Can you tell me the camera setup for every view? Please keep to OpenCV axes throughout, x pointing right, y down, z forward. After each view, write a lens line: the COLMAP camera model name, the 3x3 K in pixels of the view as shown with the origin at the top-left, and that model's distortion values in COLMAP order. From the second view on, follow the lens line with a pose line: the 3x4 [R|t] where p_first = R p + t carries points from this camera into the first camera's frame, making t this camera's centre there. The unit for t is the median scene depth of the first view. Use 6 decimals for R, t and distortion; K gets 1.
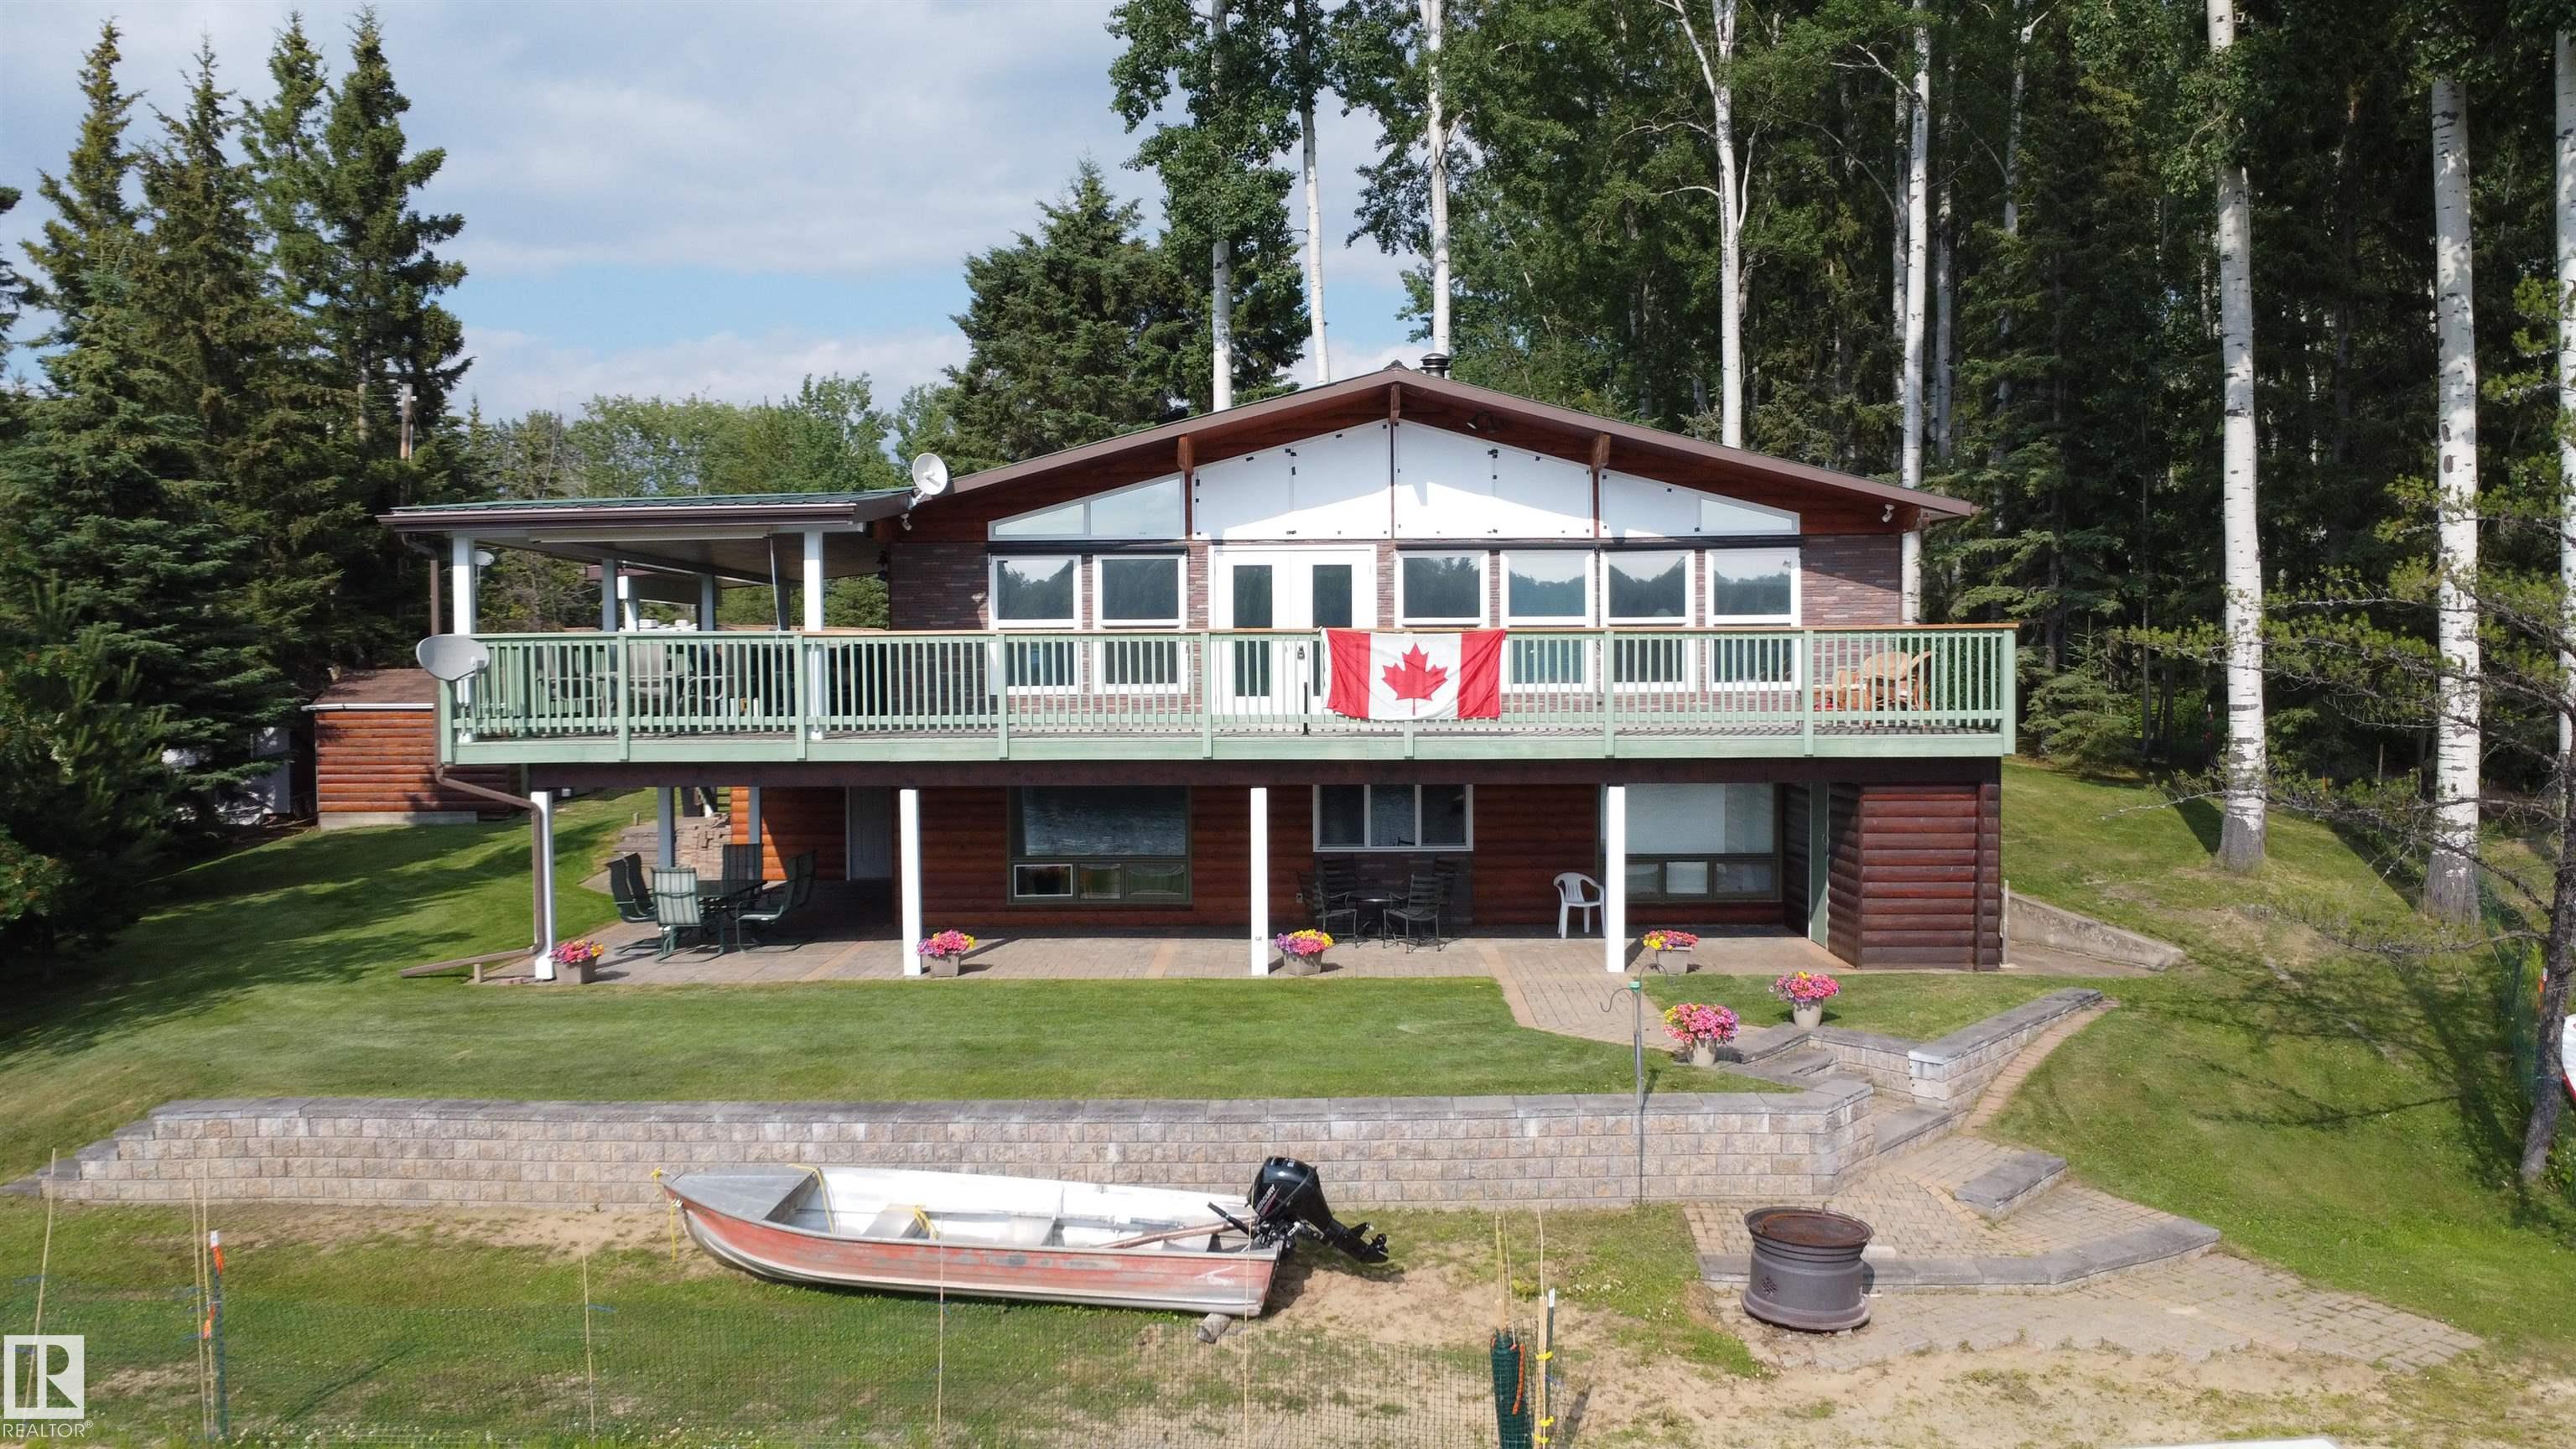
lens RADIAL K [[1869.5, 0, 1293.4], [0, 1869.5, 707.5], [0, 0, 1]] dist [-0.026157, -0.017963]
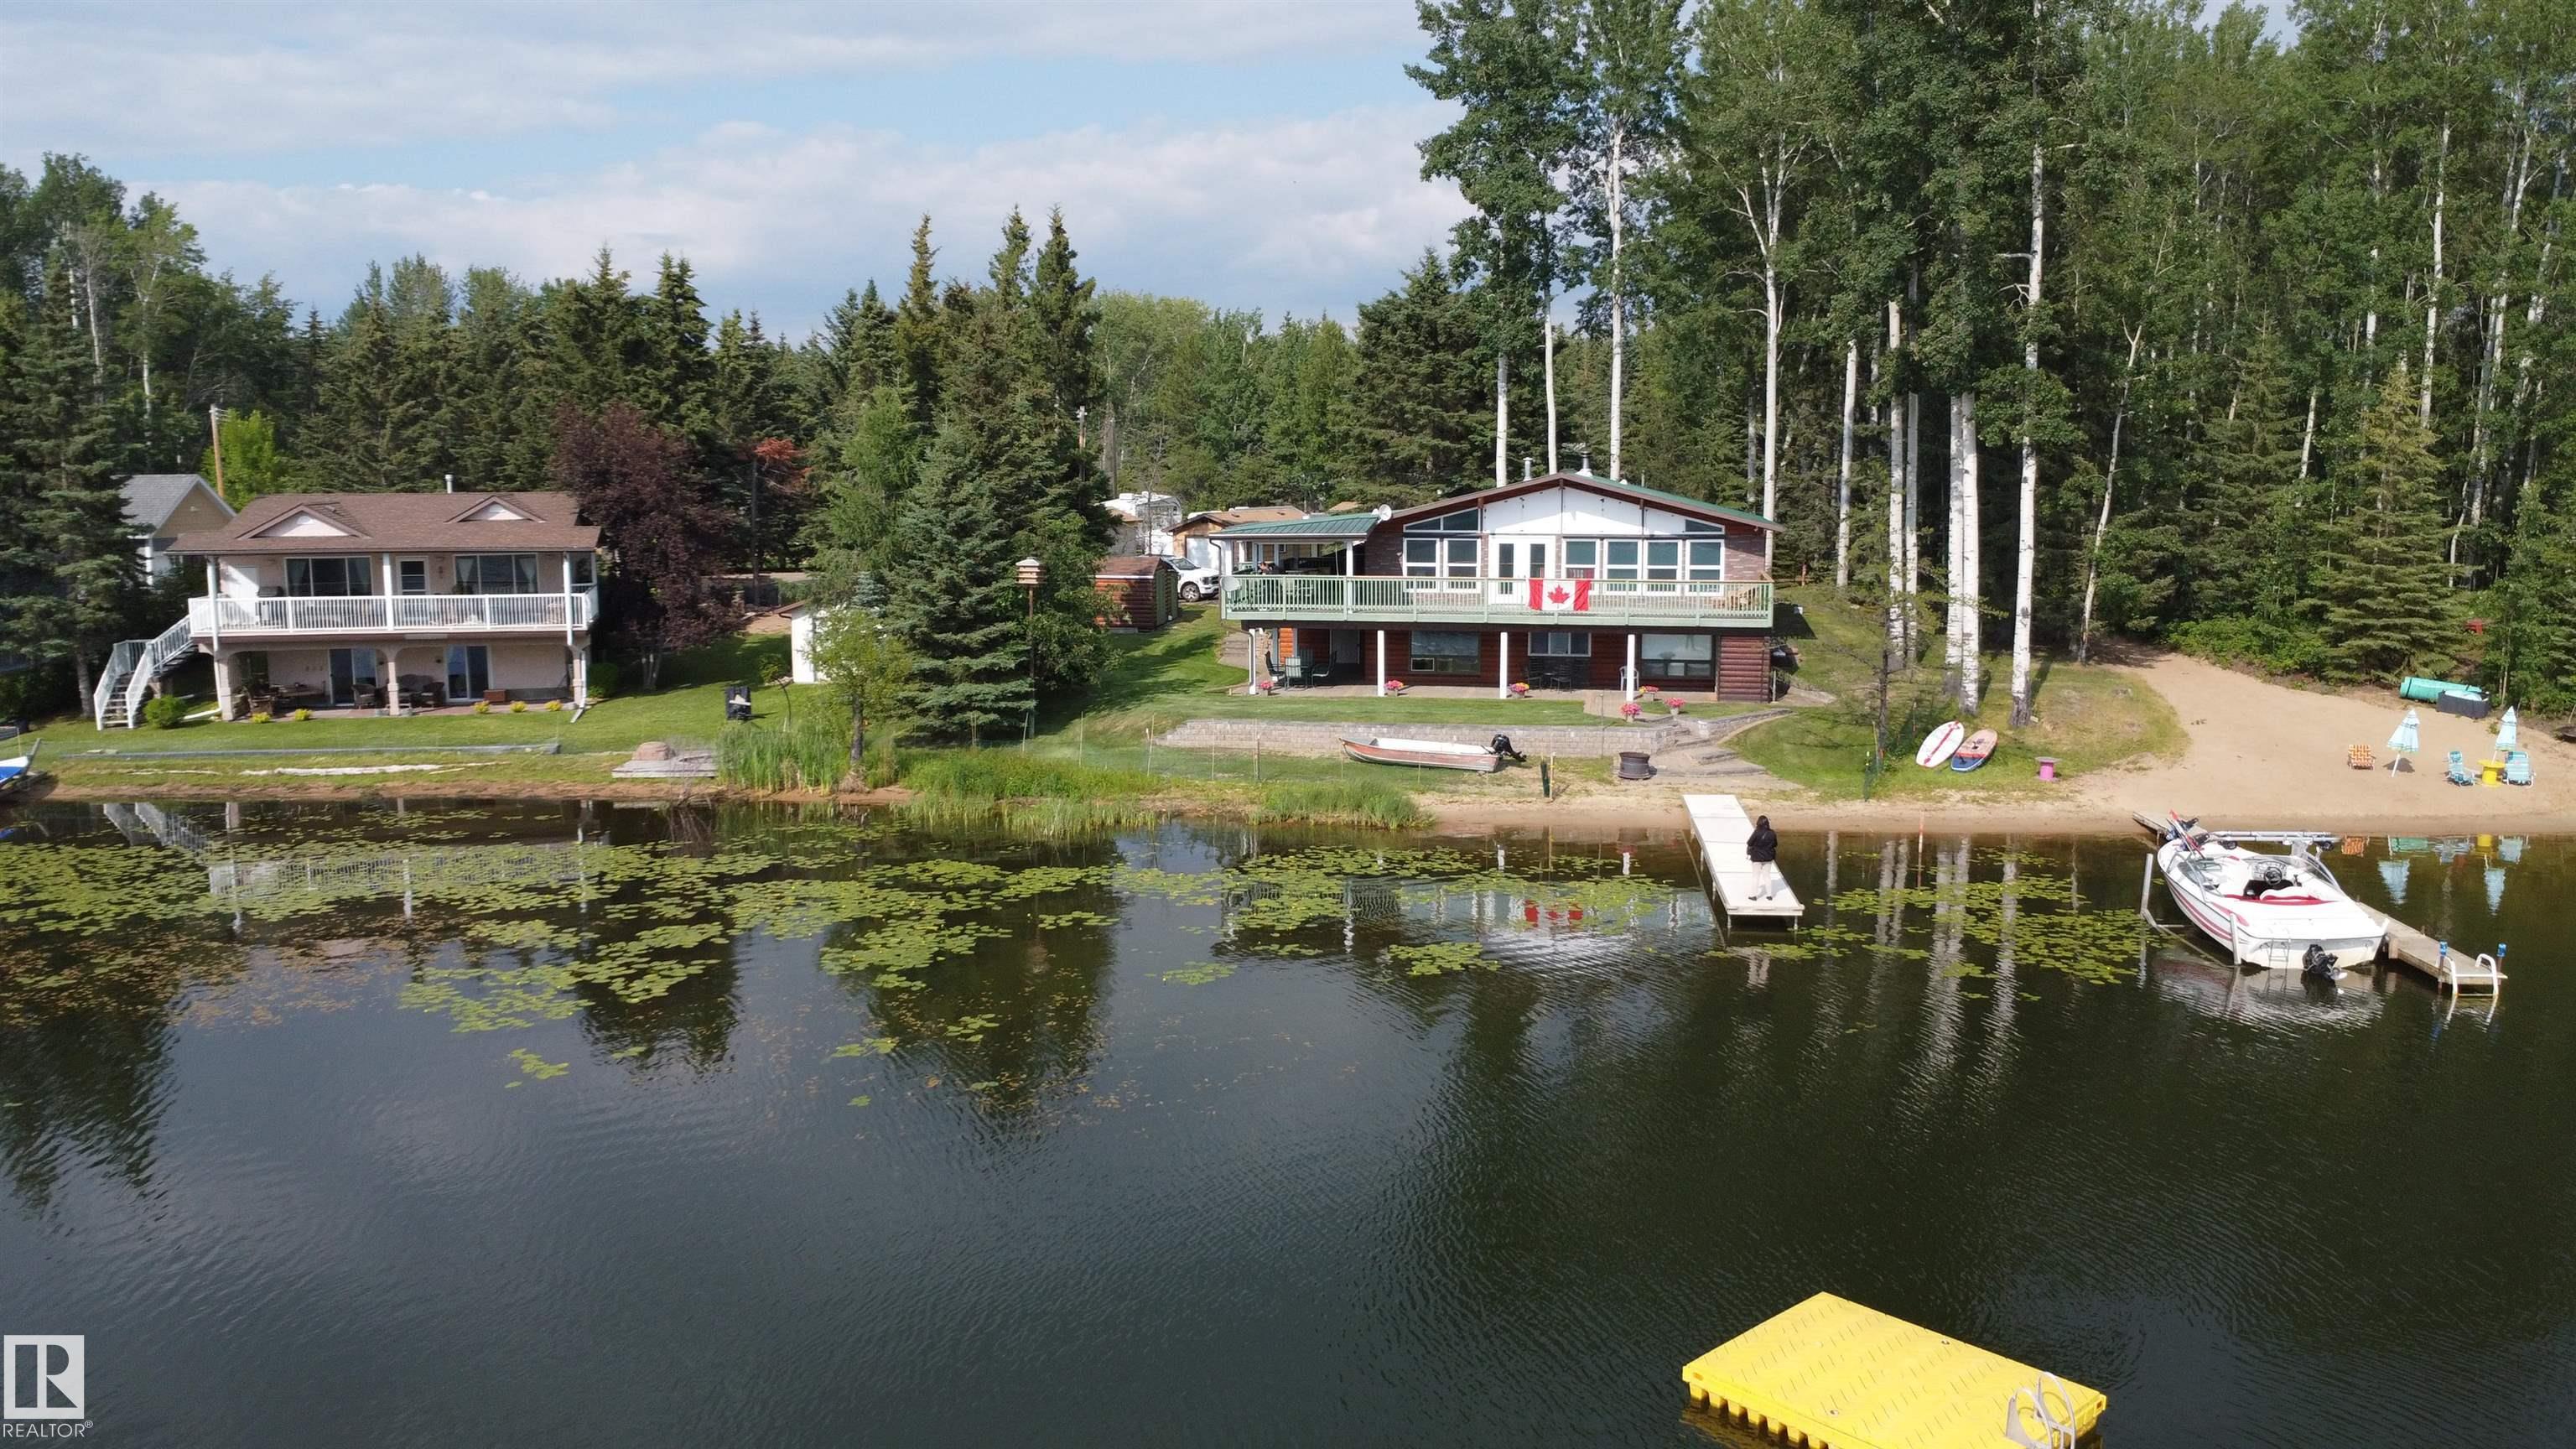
lens RADIAL K [[1869.5, 0, 1293.4], [0, 1869.5, 707.5], [0, 0, 1]] dist [-0.026157, -0.017963]
pose [[0.987143, 0.025754, -0.157753, 0.104493], [-0.008711, 0.994136, 0.107783, -0.132202], [0.159604, -0.105023, 0.981579, -1.660658]]
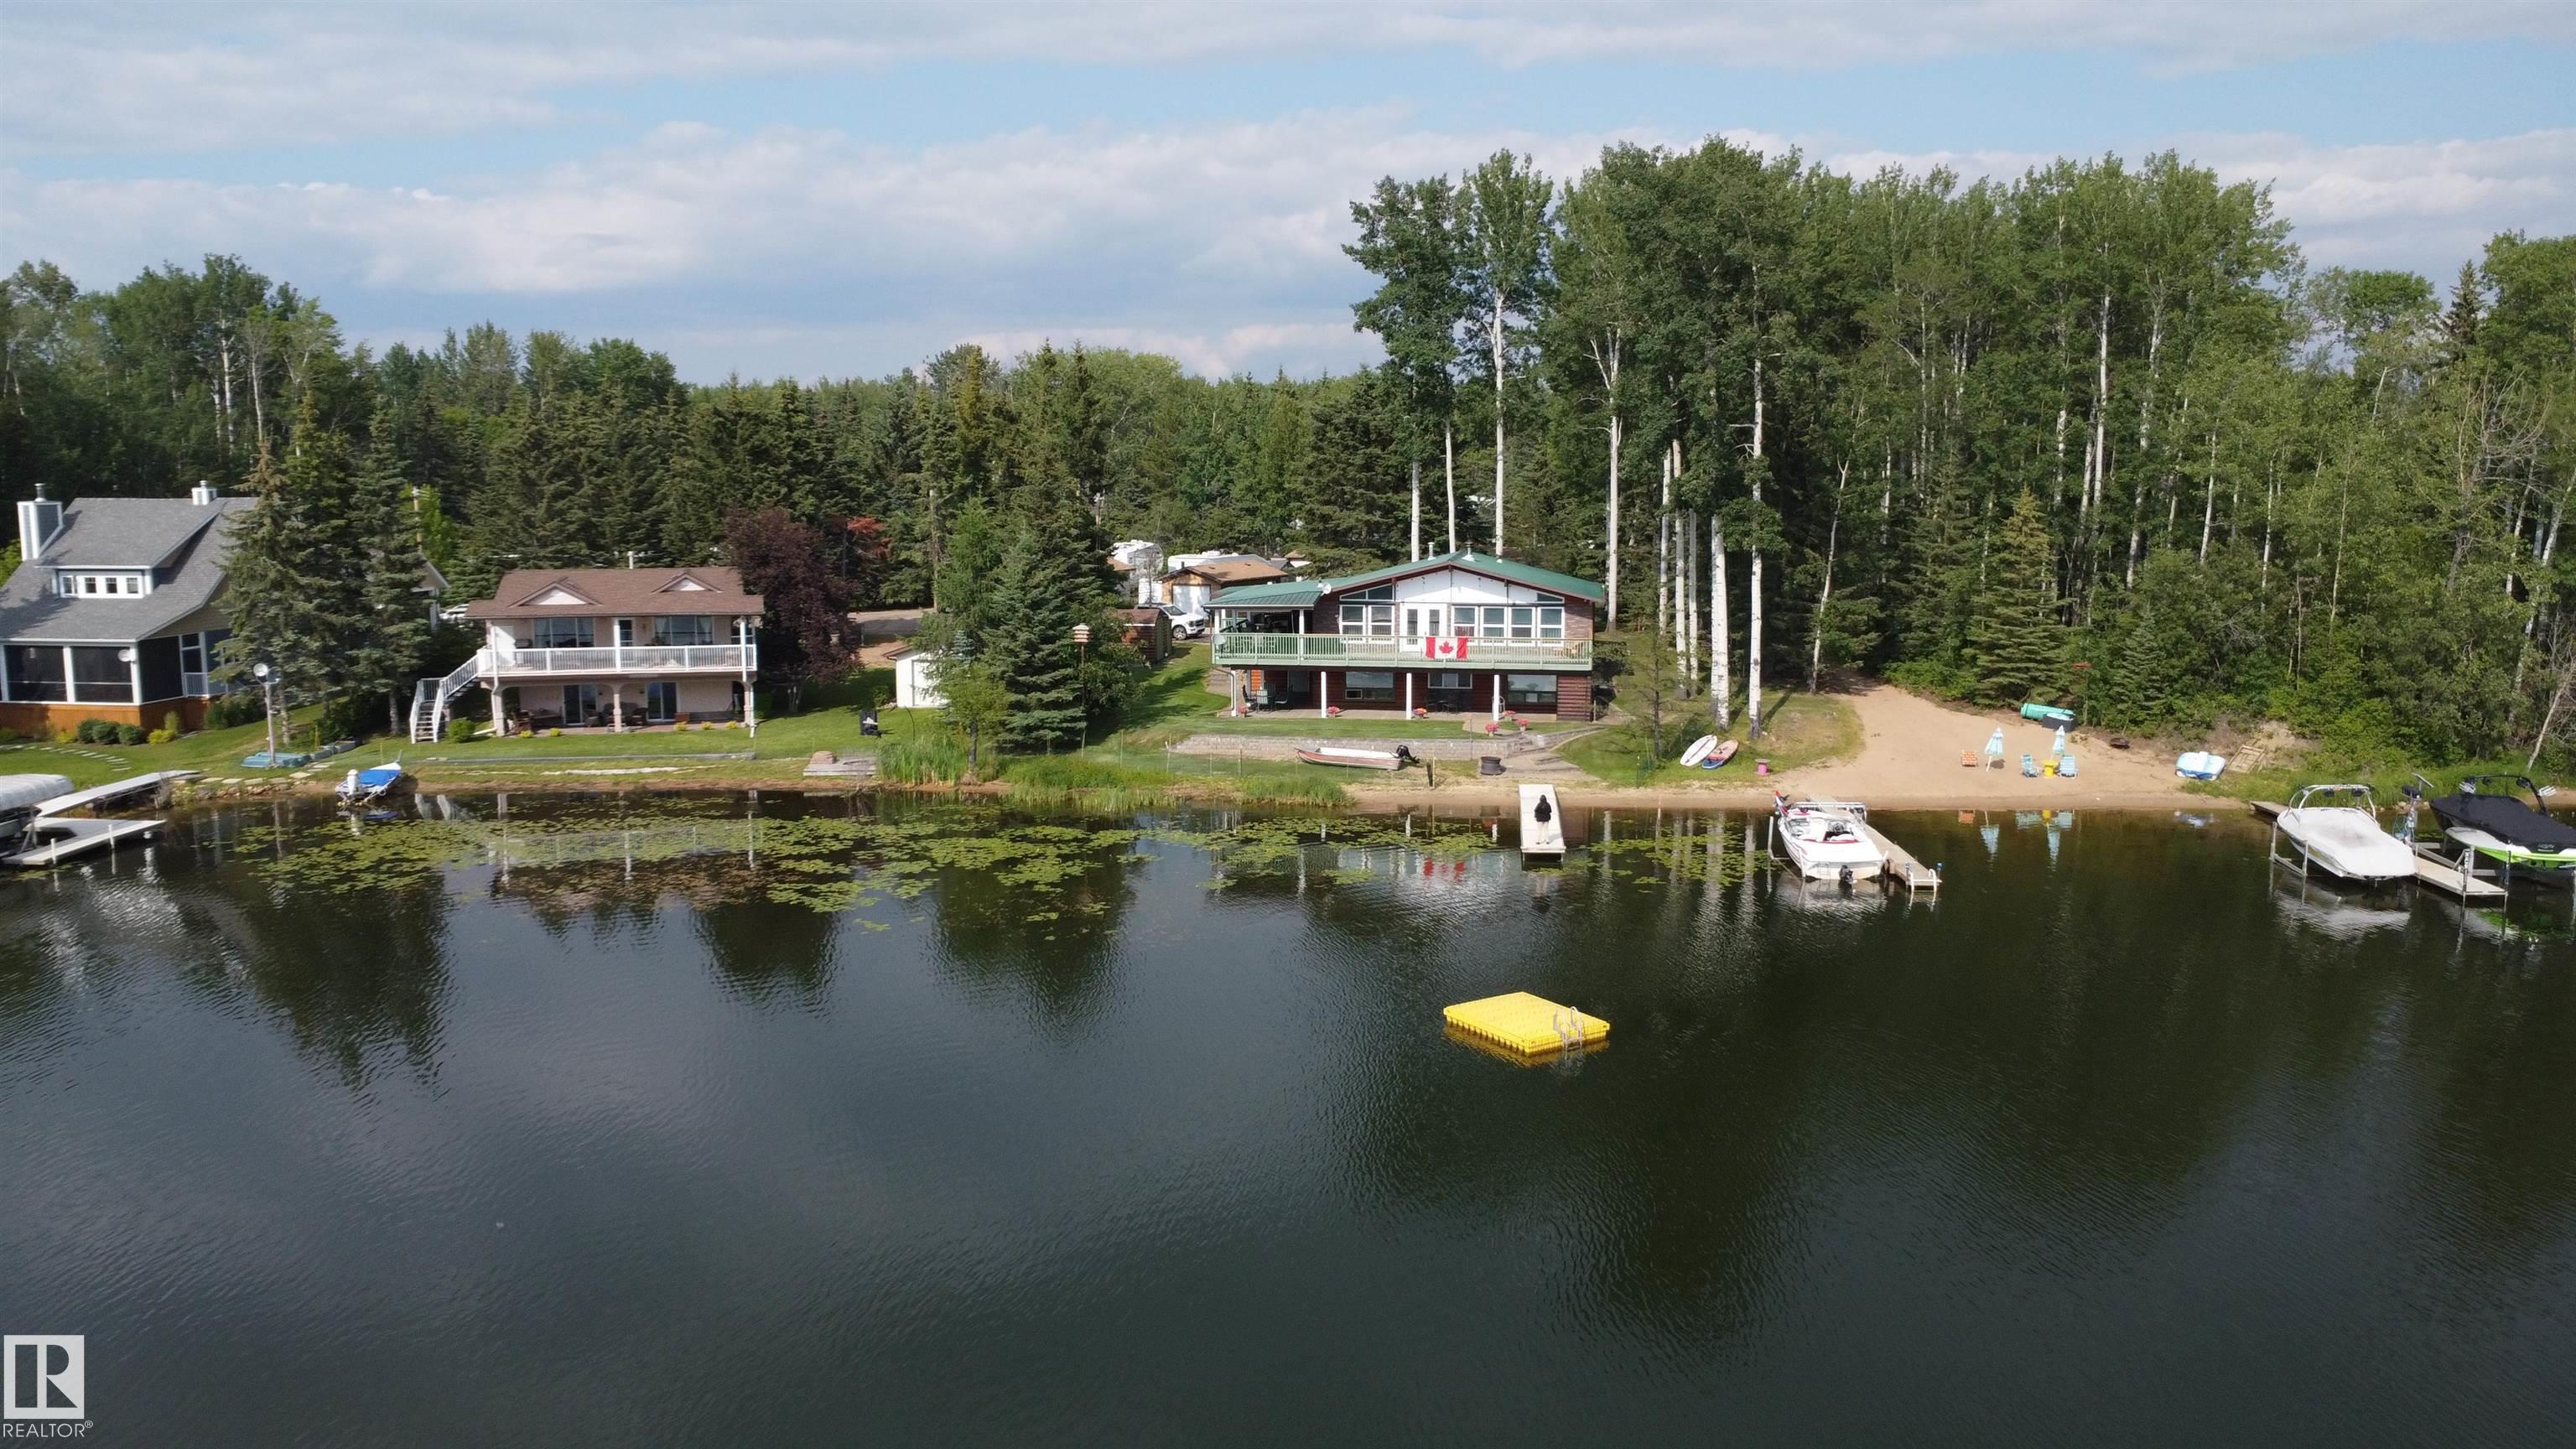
lens RADIAL K [[1869.5, 0, 1293.4], [0, 1869.5, 707.5], [0, 0, 1]] dist [-0.026157, -0.017963]
pose [[0.990710, 0.023530, -0.133939, 0.251698], [-0.009135, 0.994207, 0.107093, -0.286081], [0.135683, -0.104875, 0.985186, -2.756613]]
